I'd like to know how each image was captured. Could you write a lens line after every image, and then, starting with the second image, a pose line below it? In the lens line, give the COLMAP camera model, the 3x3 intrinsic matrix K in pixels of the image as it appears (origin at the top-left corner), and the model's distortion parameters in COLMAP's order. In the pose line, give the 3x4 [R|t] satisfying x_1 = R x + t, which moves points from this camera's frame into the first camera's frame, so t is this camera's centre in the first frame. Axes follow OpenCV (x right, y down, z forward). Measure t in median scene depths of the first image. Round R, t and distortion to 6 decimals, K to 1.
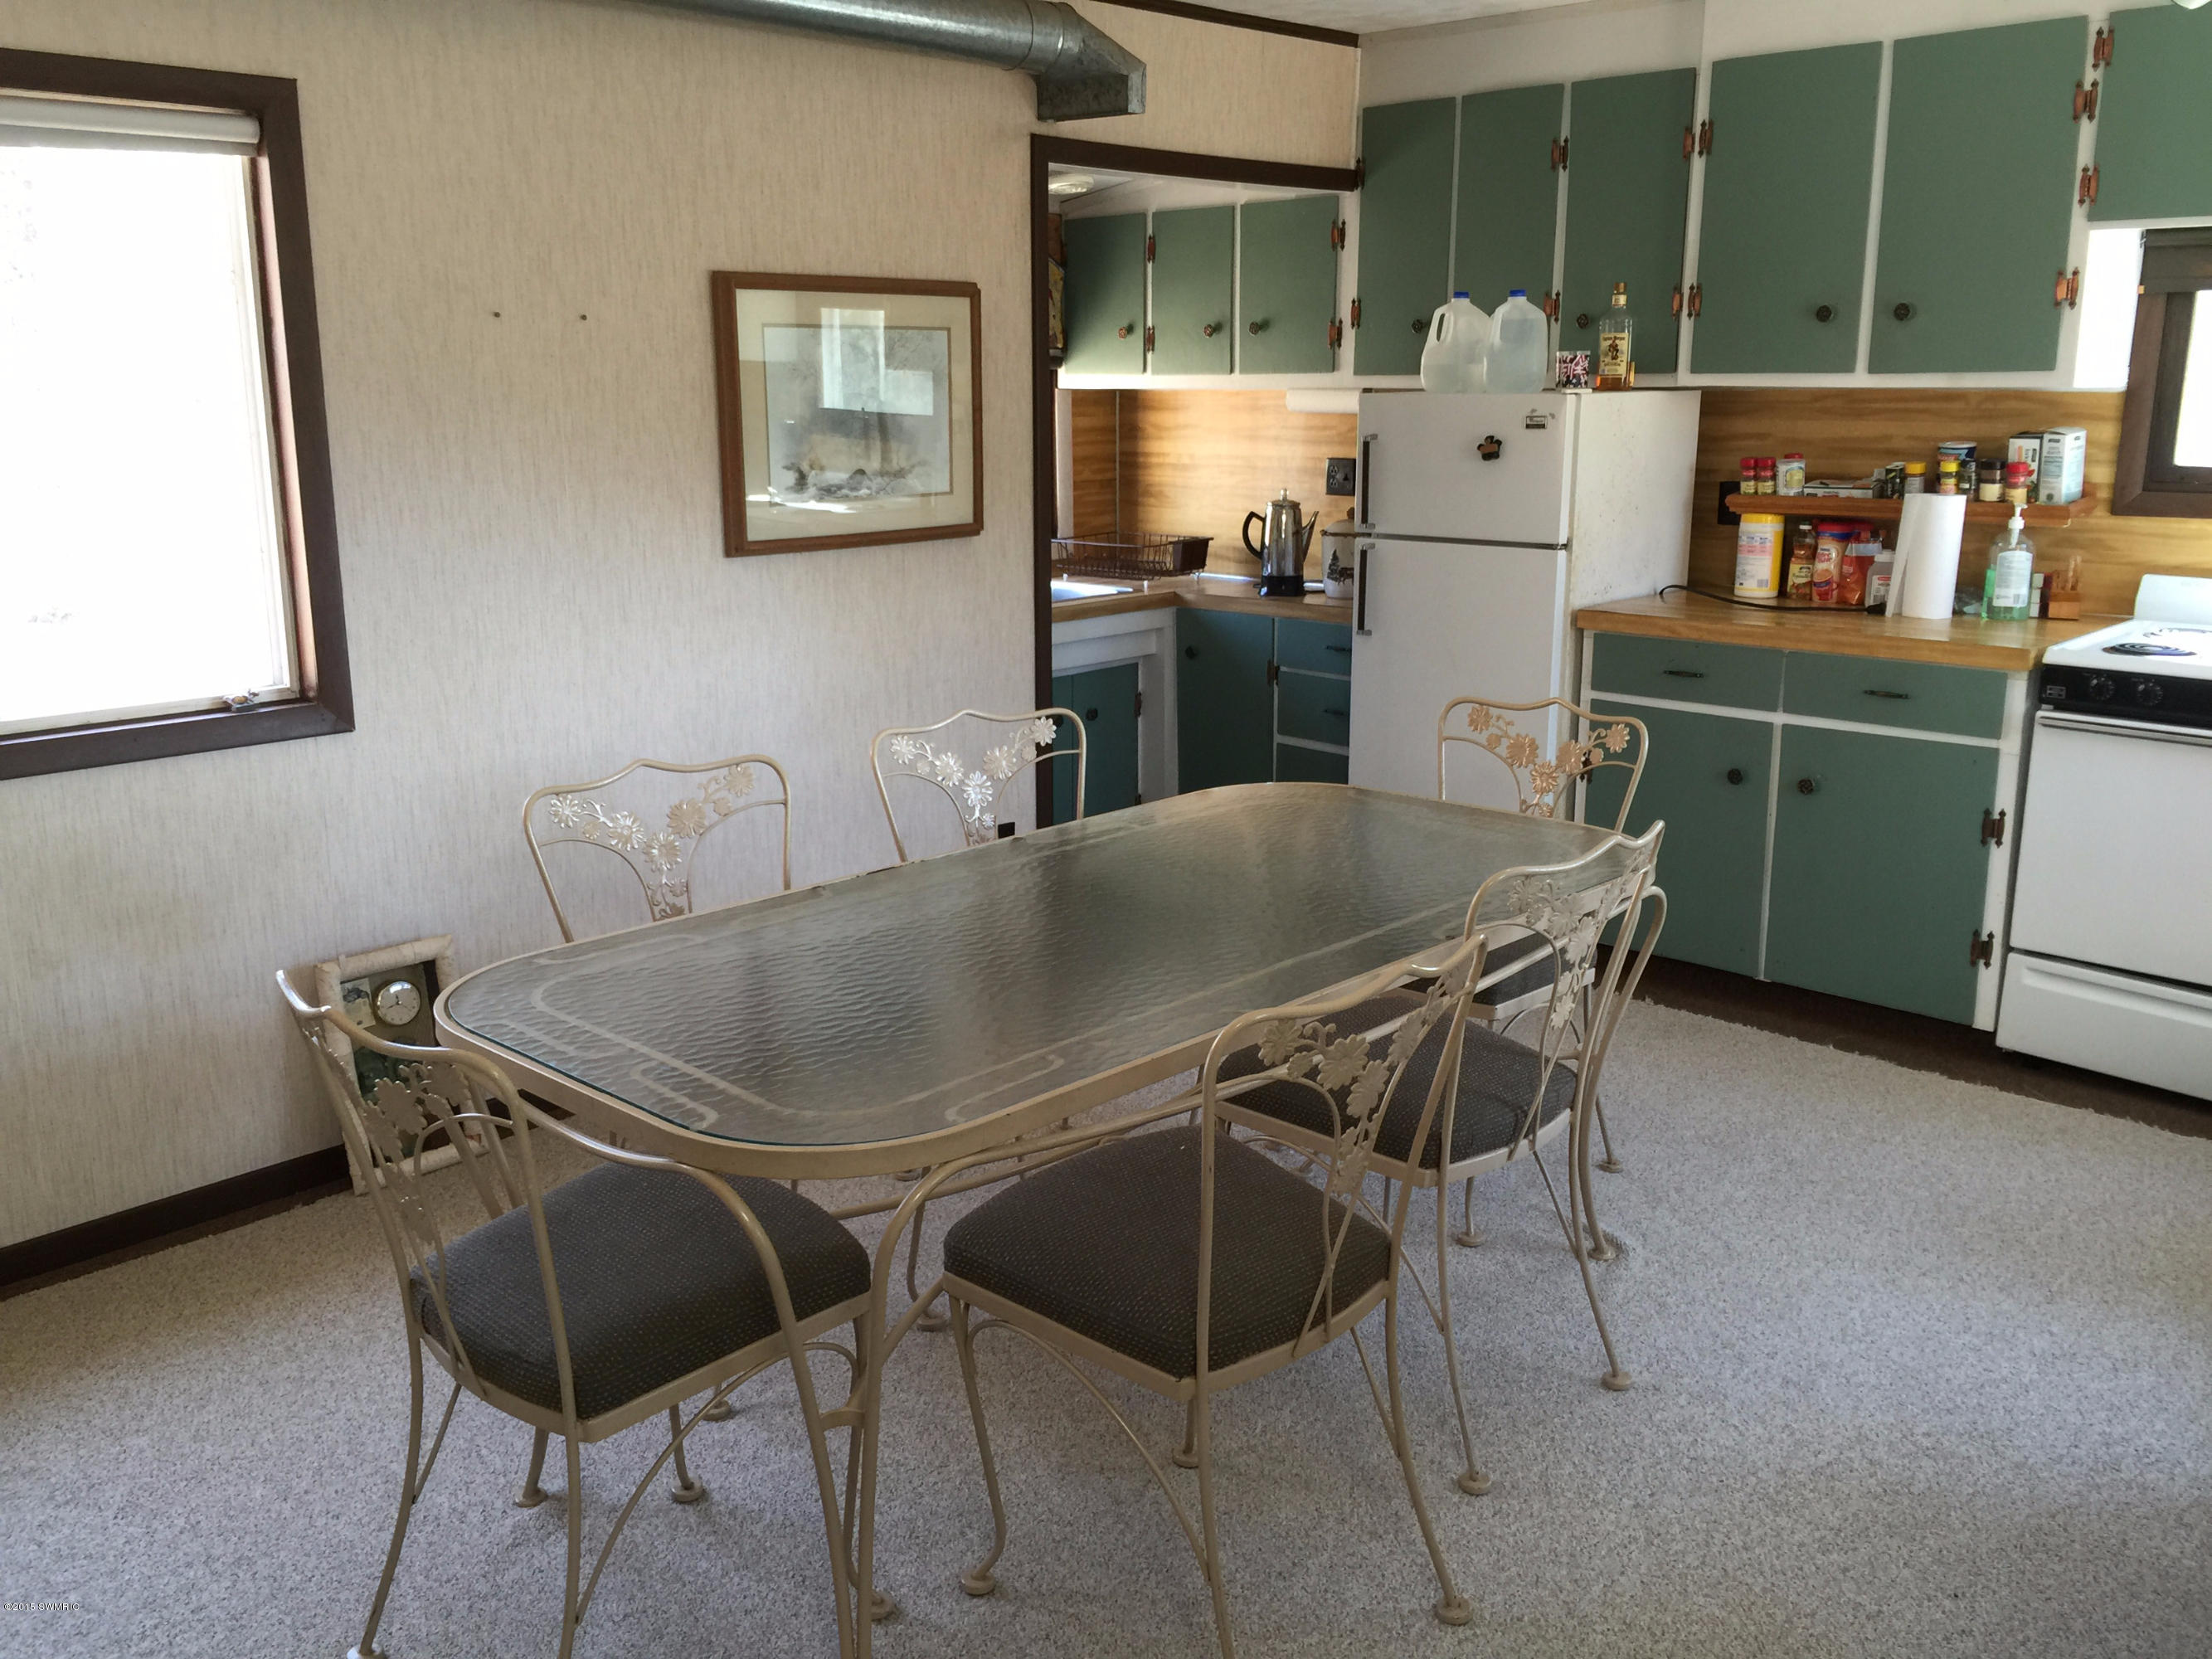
lens RADIAL K [[1890.5, 0, 1109.1], [0, 1890.5, 745.9], [0, 0, 1]] dist [0.102178, -0.140853]
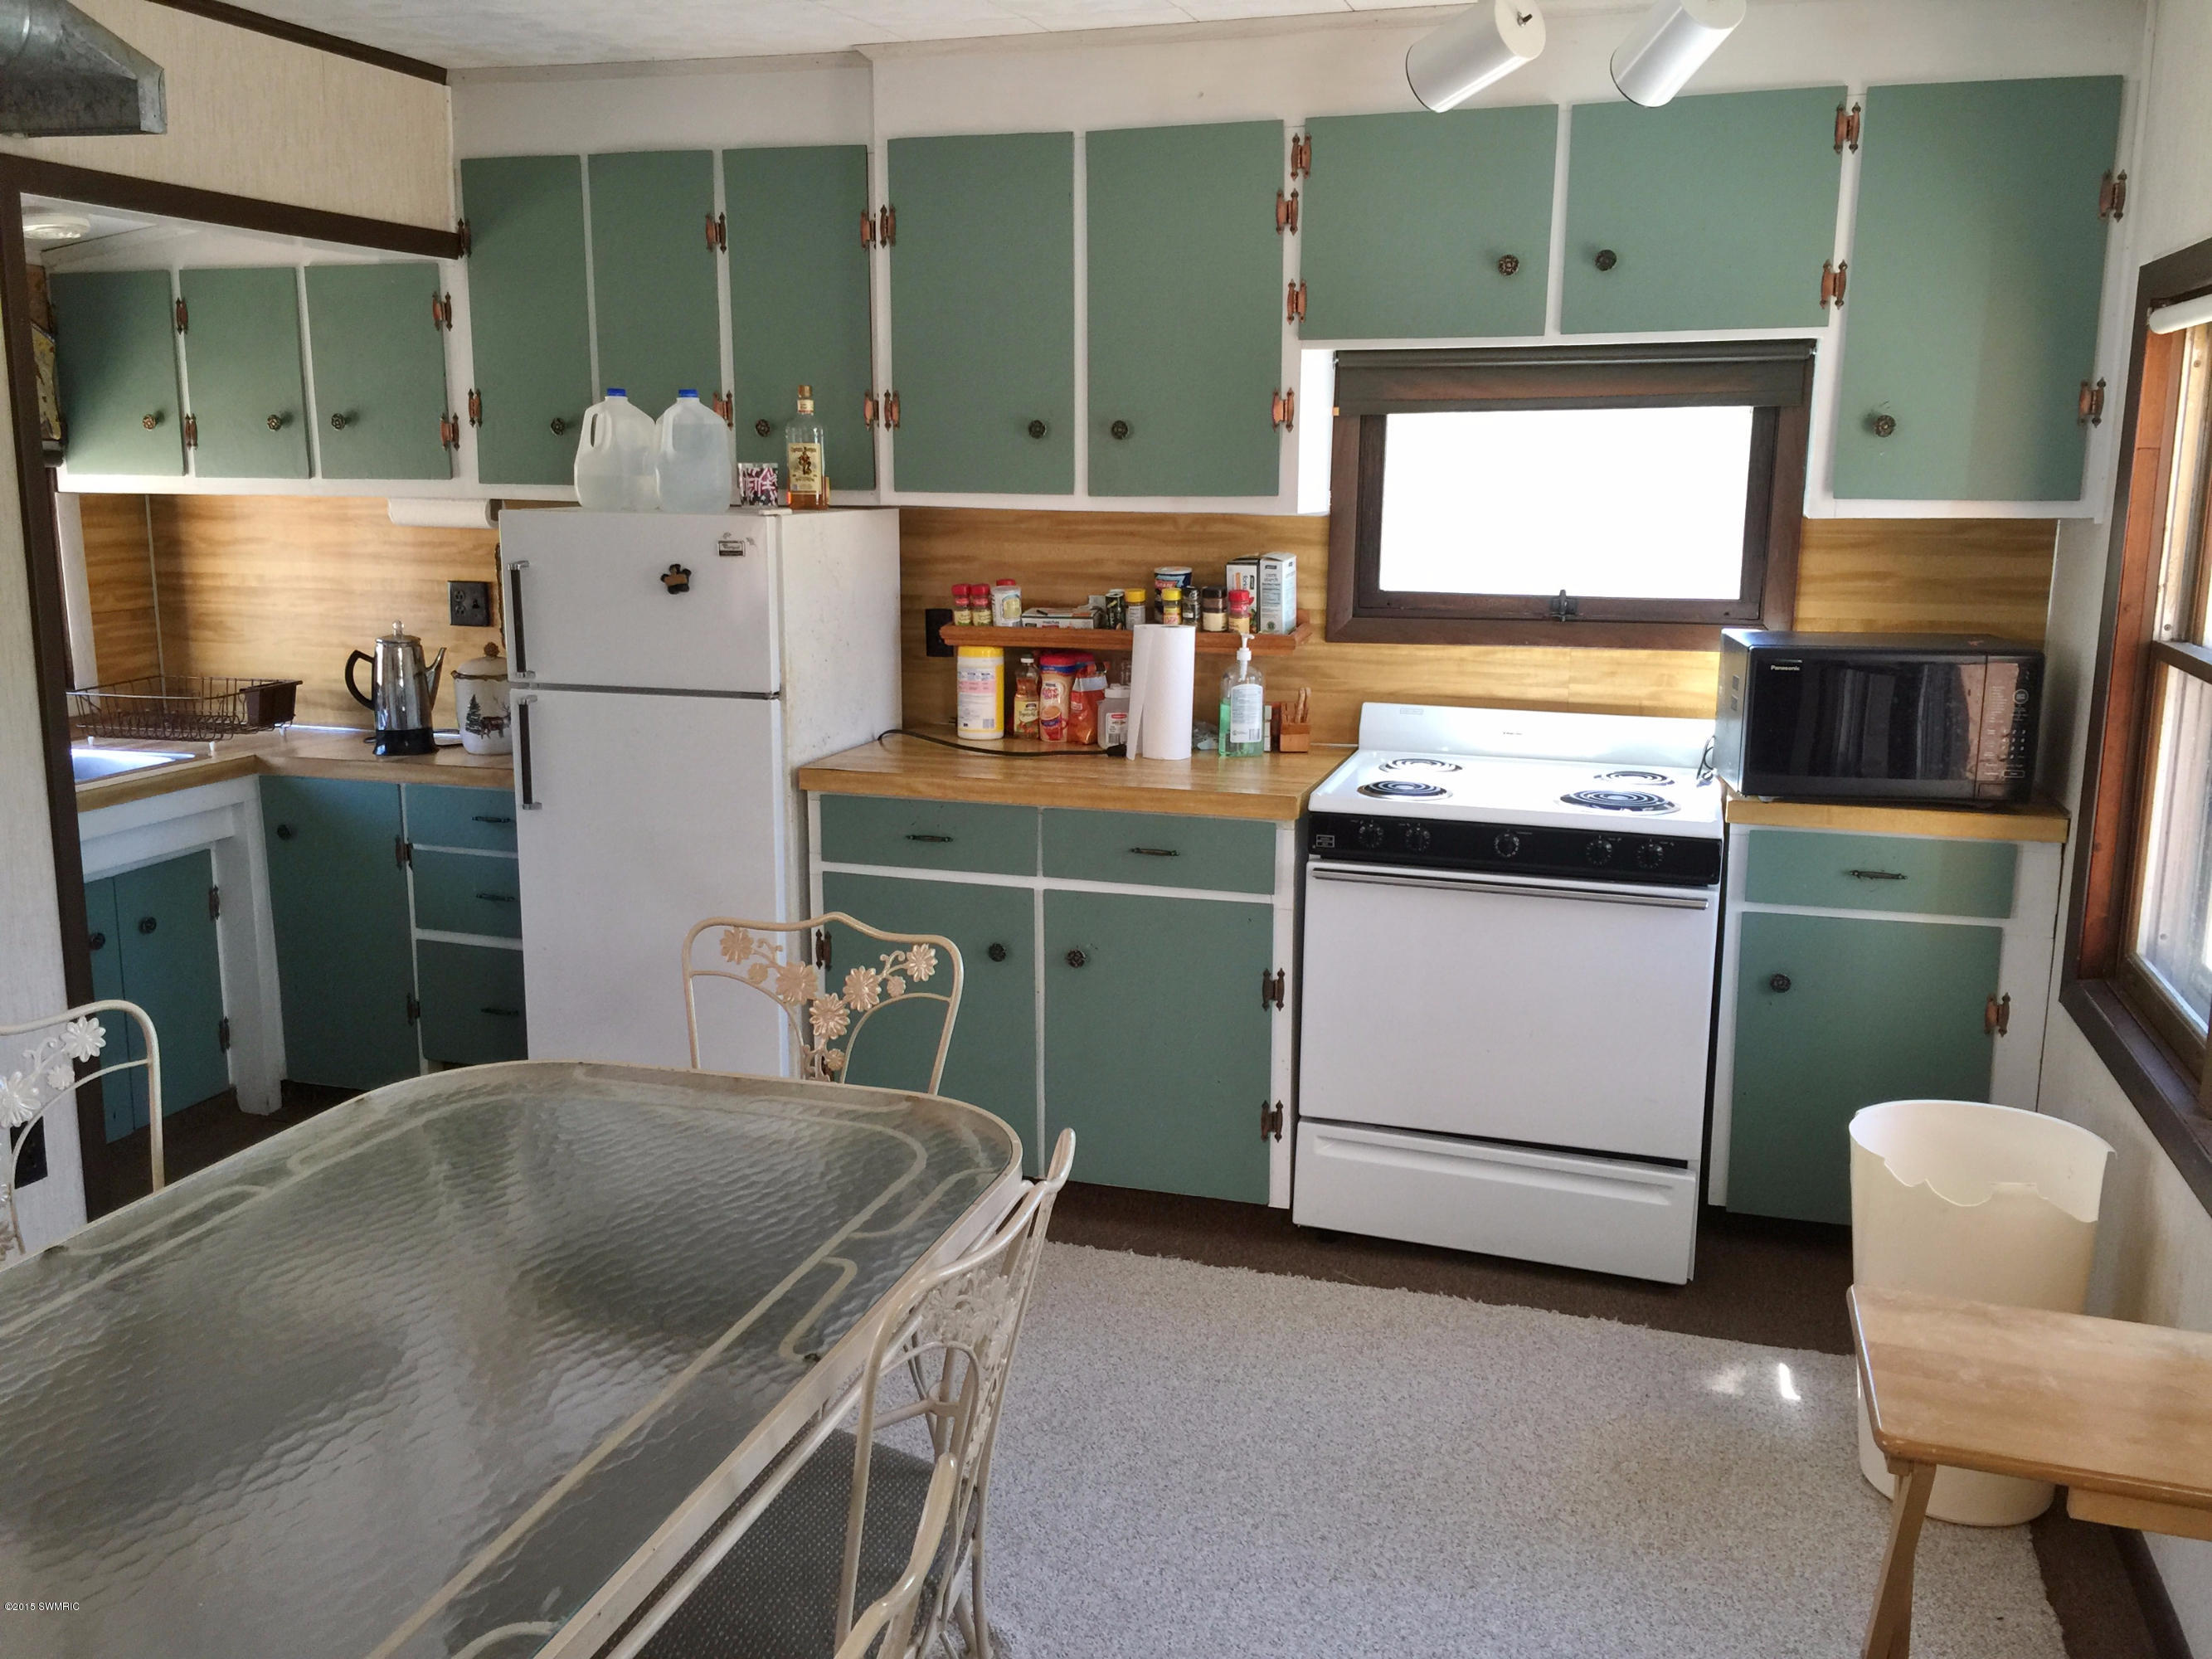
lens RADIAL K [[1846.8, 0, 1110.6], [0, 1846.8, 786.5], [0, 0, 1]] dist [0.082683, -0.102792]
pose [[0.886358, -0.074673, 0.456939, -0.007731], [0.082547, 0.996583, 0.002739, -0.053181], [-0.455583, 0.035292, 0.889494, 0.198969]]
